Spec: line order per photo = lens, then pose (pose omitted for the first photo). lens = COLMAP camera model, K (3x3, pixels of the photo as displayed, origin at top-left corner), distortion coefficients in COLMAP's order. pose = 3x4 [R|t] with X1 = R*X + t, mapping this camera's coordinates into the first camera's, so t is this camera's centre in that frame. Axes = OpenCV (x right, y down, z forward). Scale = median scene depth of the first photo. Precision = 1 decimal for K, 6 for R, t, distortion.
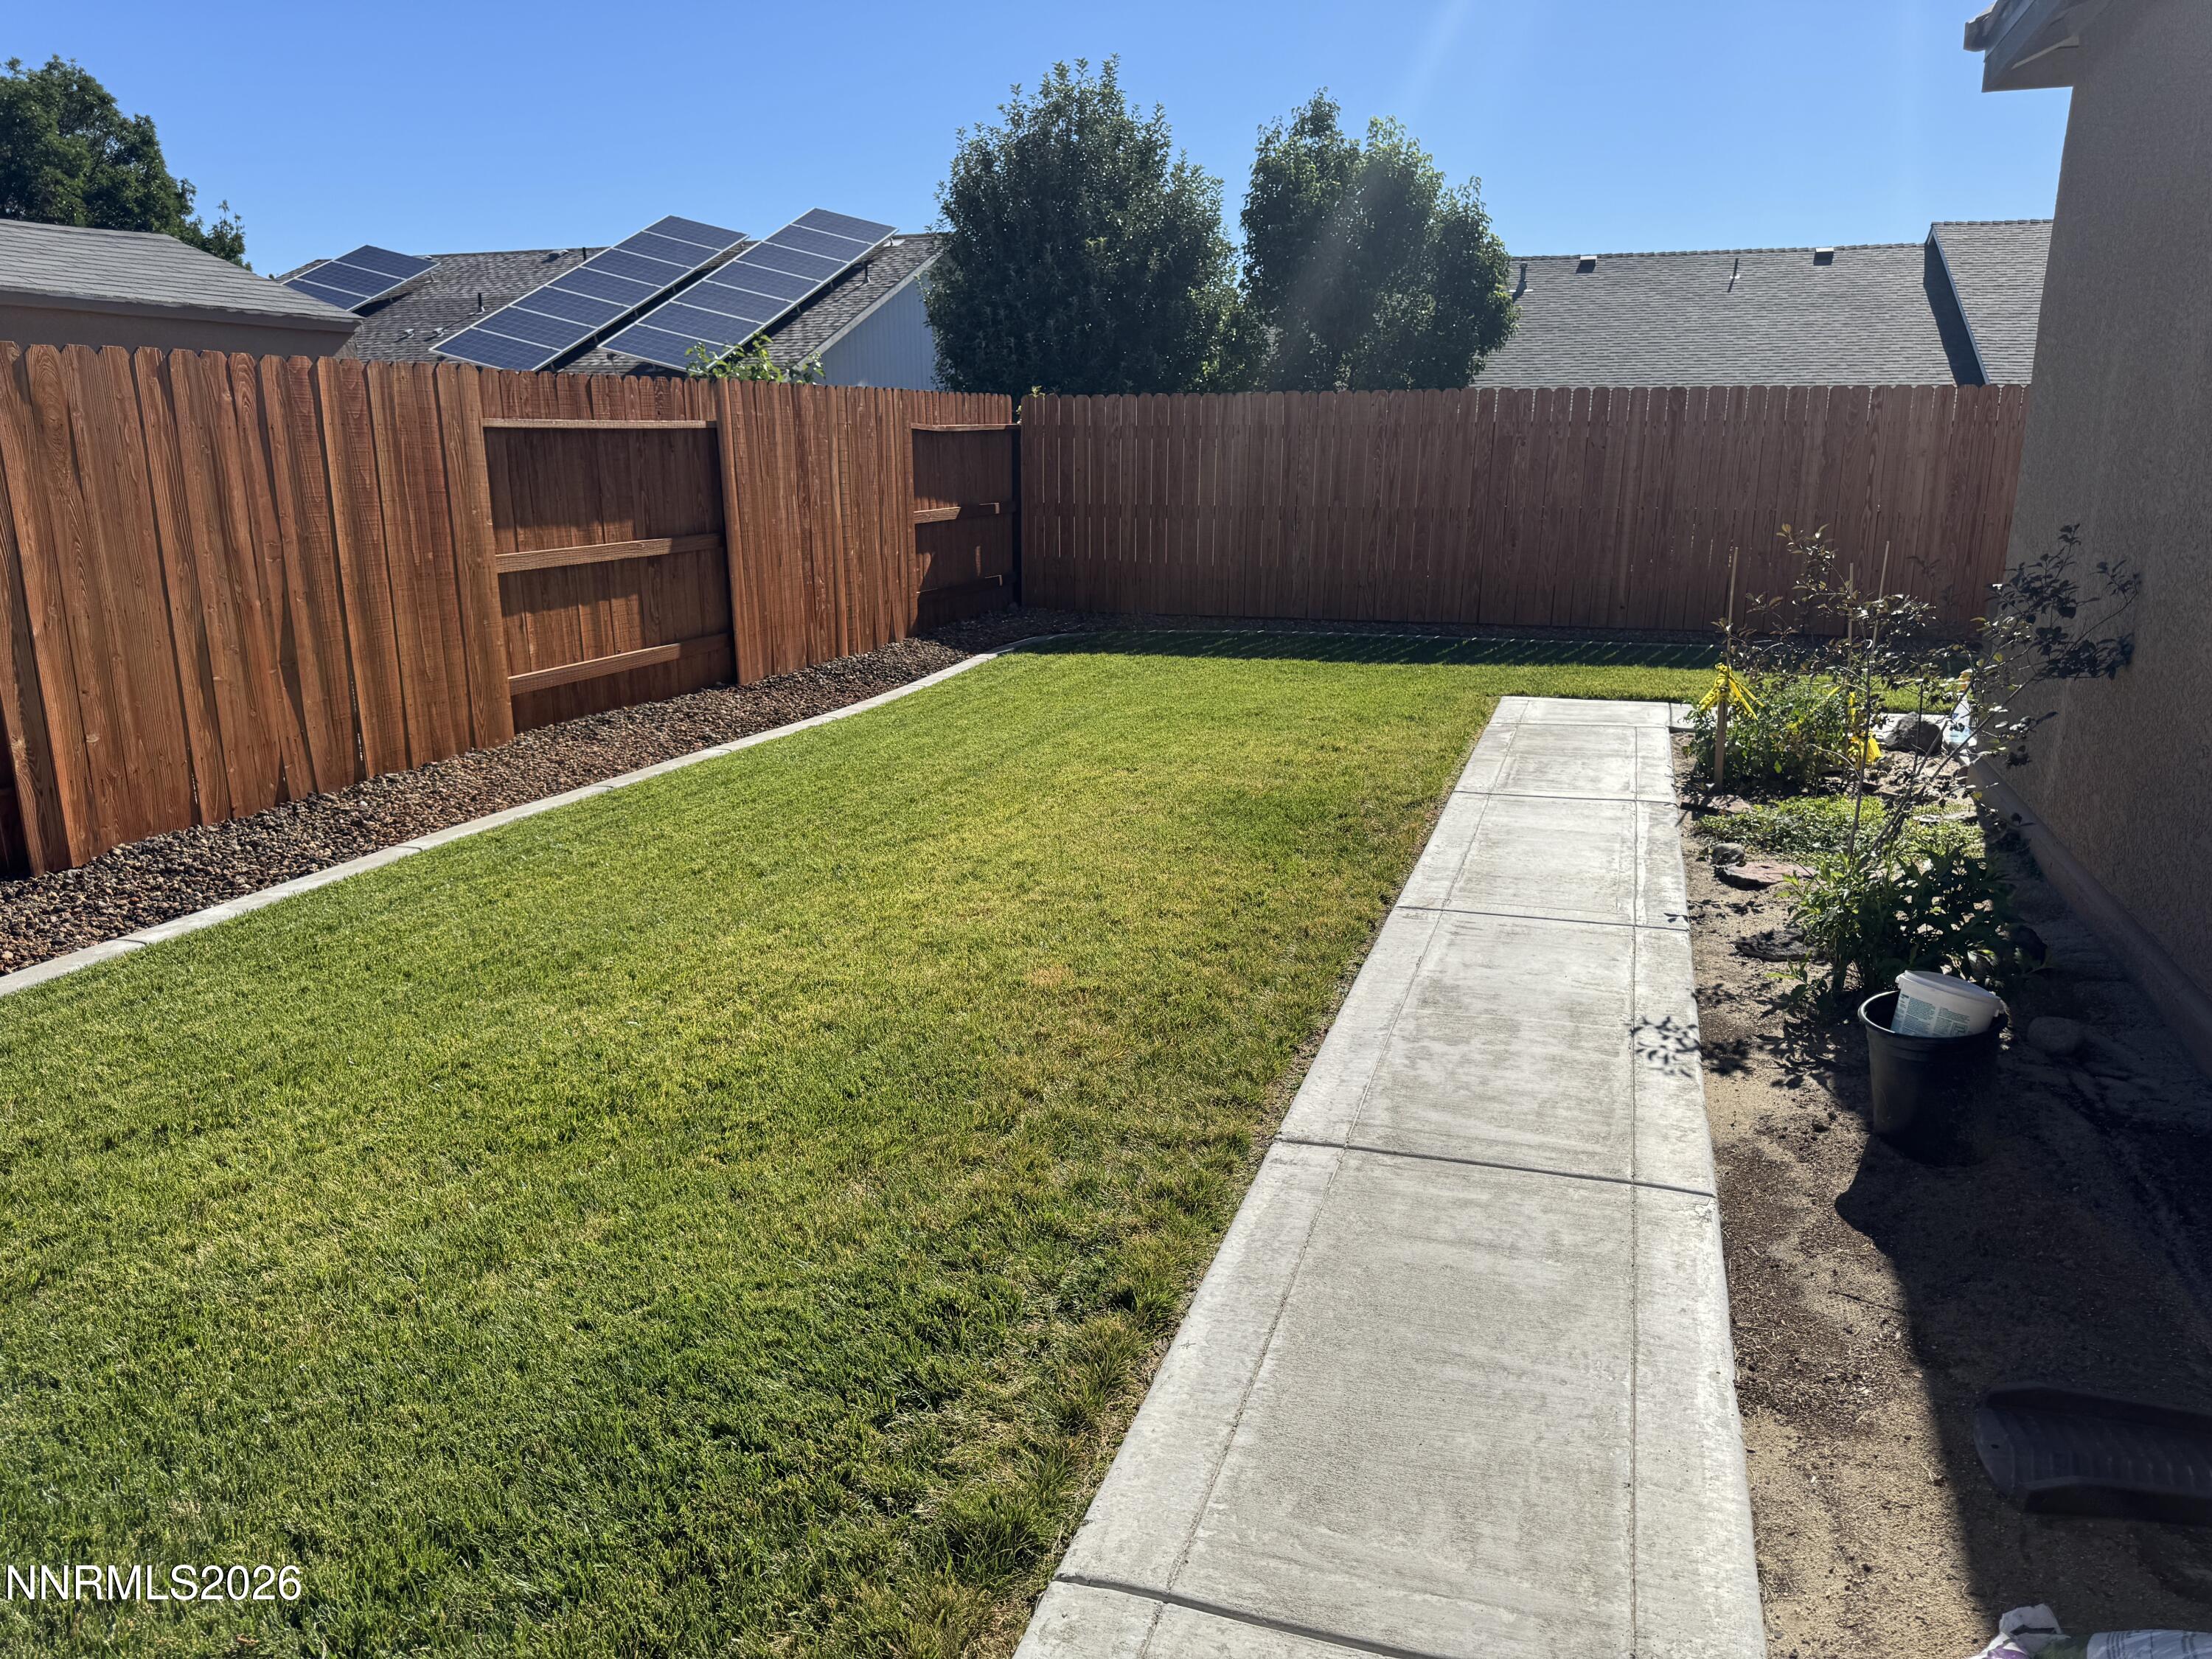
lens RADIAL K [[1574.3, 0, 1138.6], [0, 1574.3, 844.3], [0, 0, 1]] dist [0.034751, -0.032437]
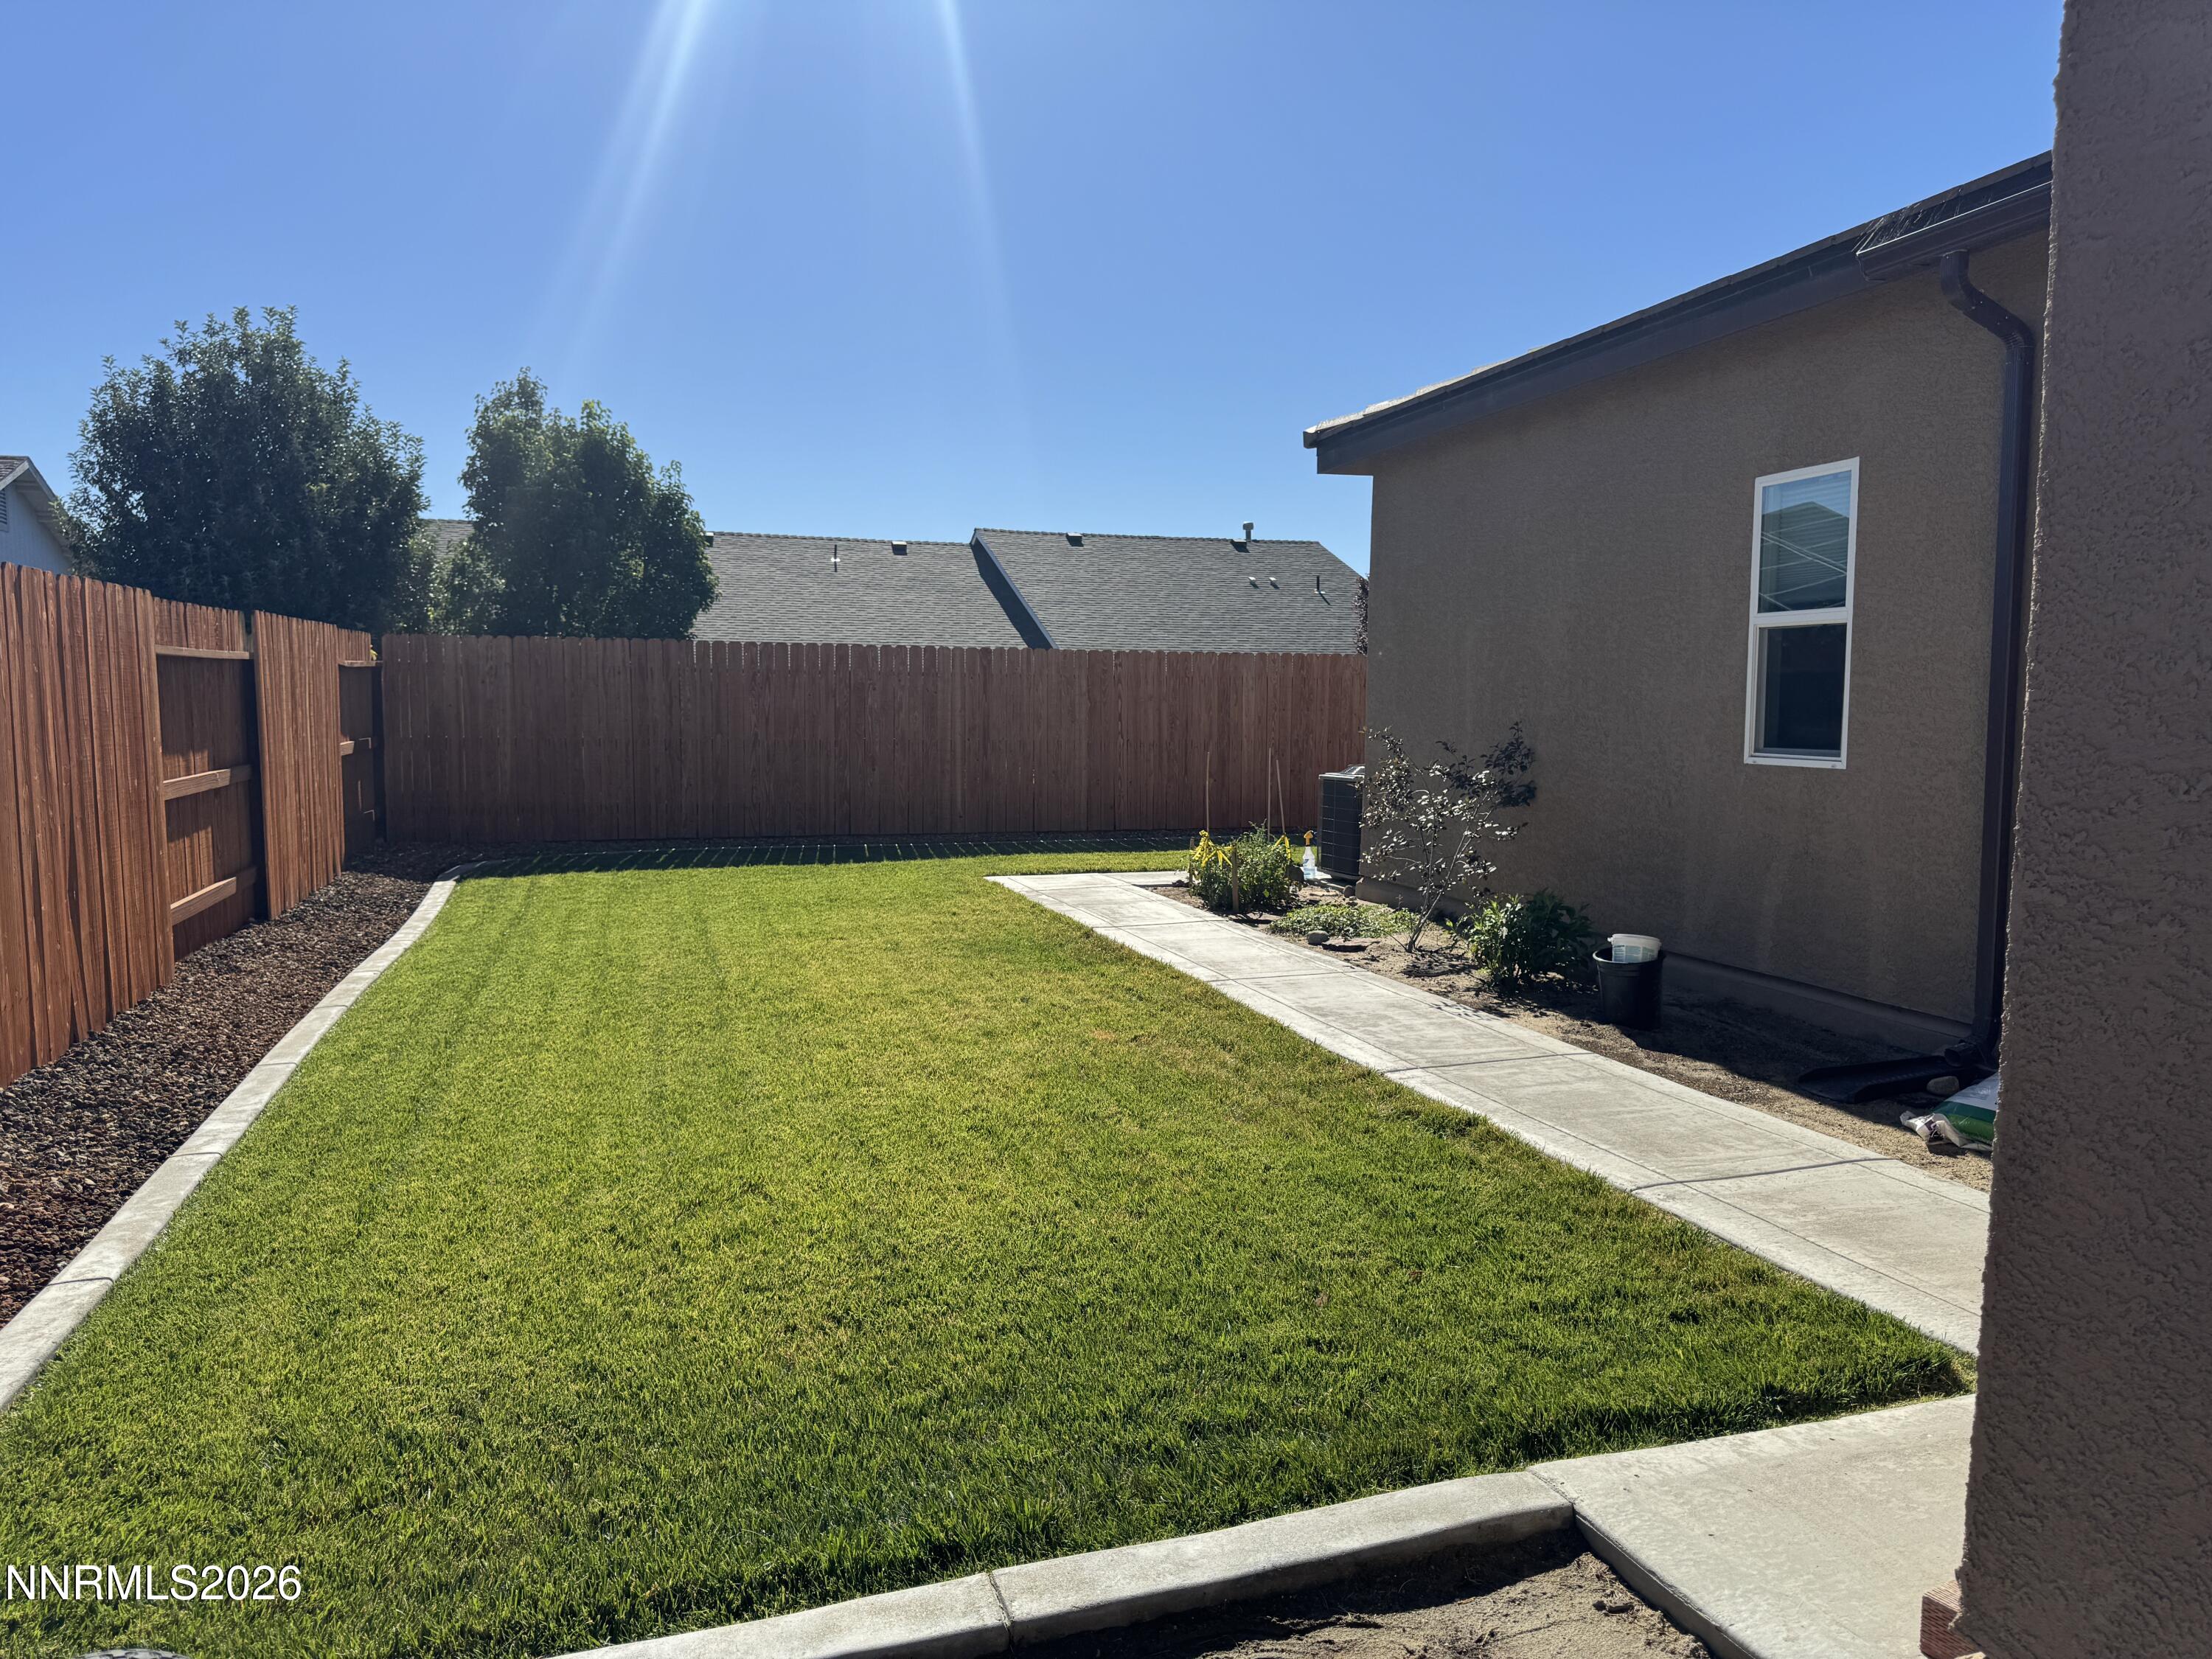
lens RADIAL K [[1577.3, 0, 1151.9], [0, 1577.3, 841.6], [0, 0, 1]] dist [0.089360, -0.140381]
pose [[0.794062, -0.049702, 0.605802, -0.333093], [0.146843, 0.982817, -0.111842, 0.030065], [-0.589834, 0.177767, 0.787715, -0.062976]]
